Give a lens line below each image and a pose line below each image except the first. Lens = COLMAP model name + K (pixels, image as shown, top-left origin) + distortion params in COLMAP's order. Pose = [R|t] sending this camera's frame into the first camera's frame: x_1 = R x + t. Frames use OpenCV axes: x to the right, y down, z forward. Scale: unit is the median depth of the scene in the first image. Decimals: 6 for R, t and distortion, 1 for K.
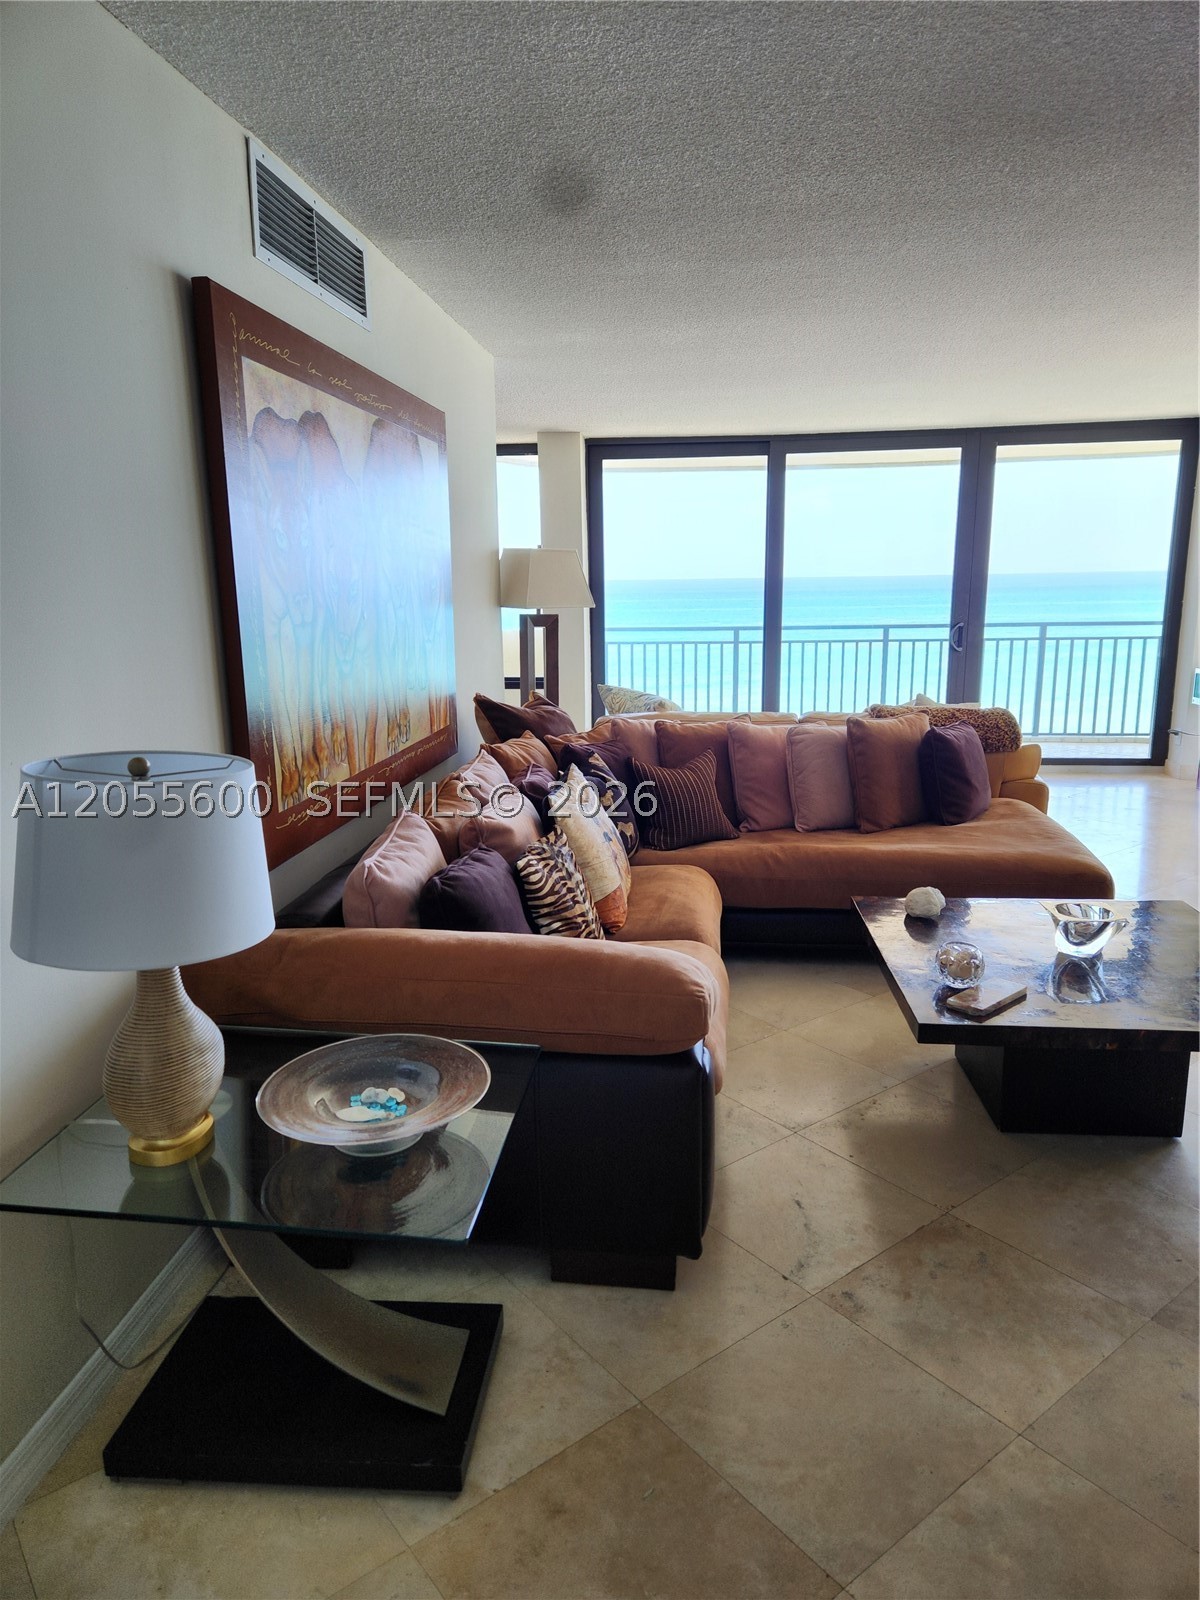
lens RADIAL K [[1055.6, 0, 597.7], [0, 1055.6, 807.4], [0, 0, 1]] dist [0.081314, -0.077648]
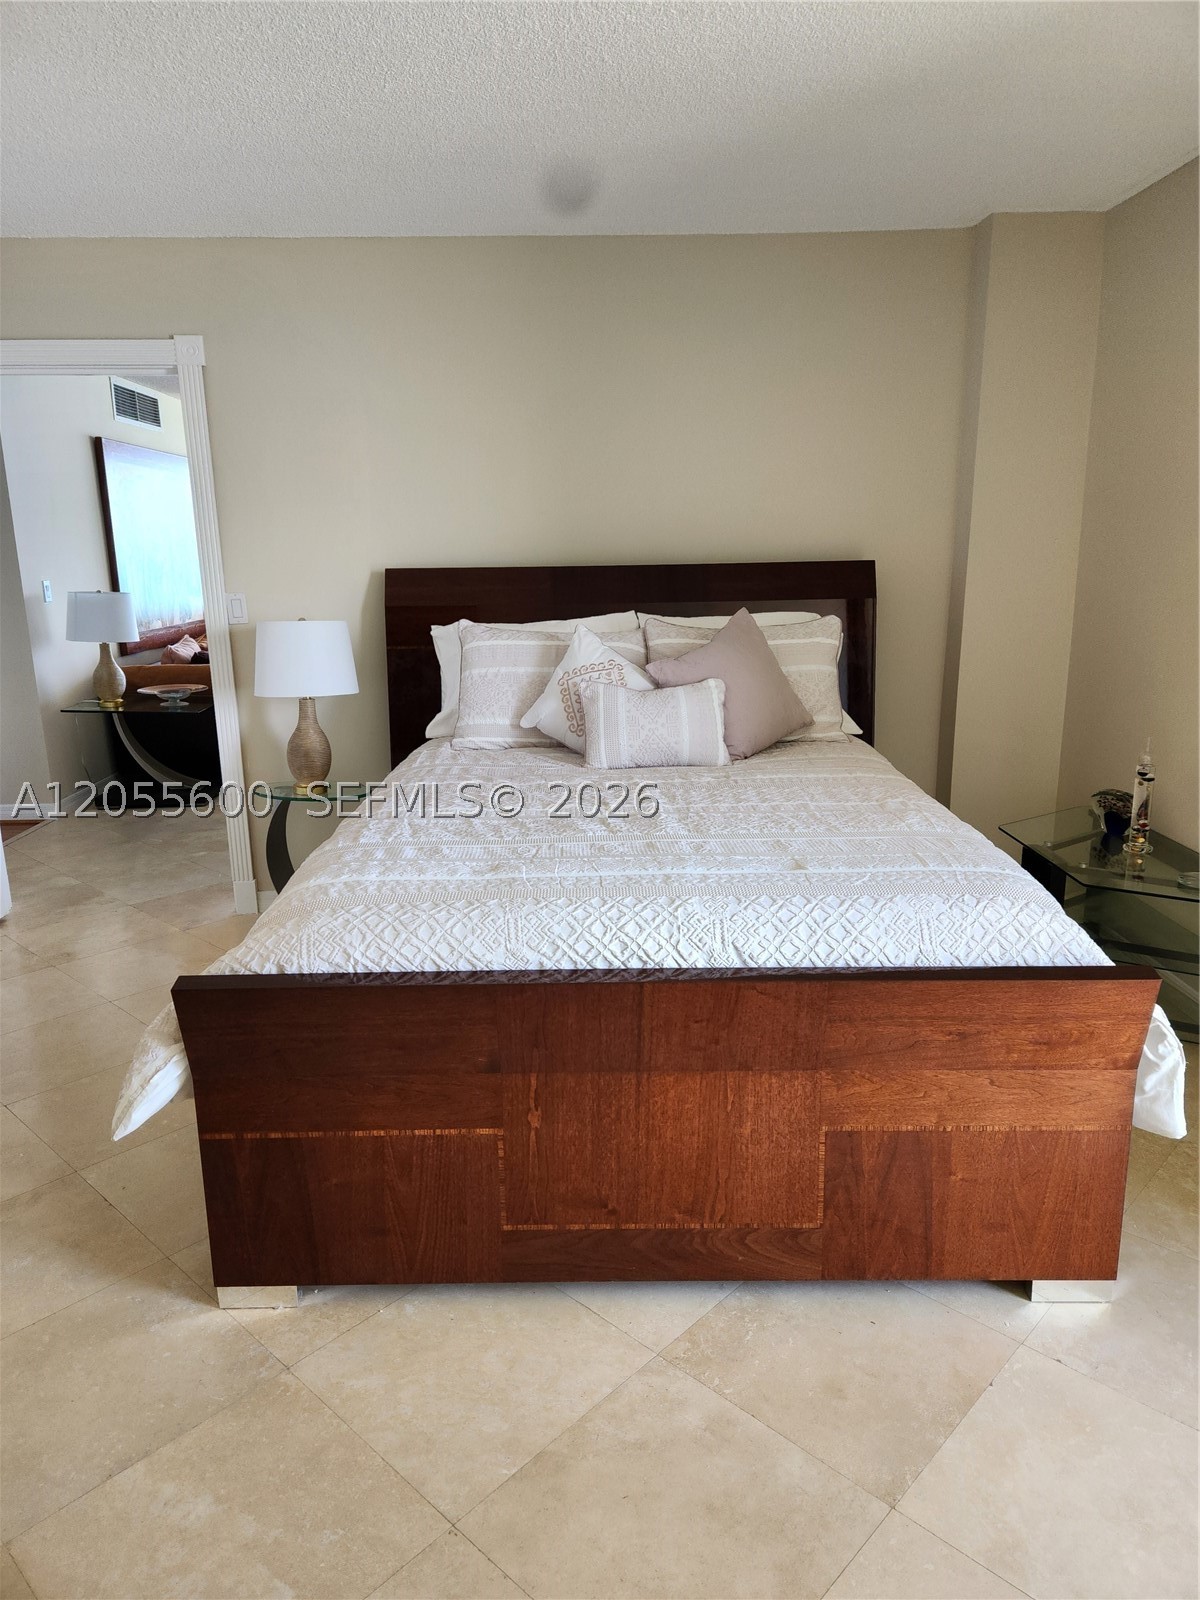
lens RADIAL K [[1055.6, 0, 597.7], [0, 1055.6, 807.4], [0, 0, 1]] dist [0.081314, -0.077648]
pose [[0.988017, -0.038435, 0.149485, 0.426685], [0.034227, 0.998945, 0.030620, 0.403528], [-0.150504, -0.025137, 0.988290, -1.823669]]
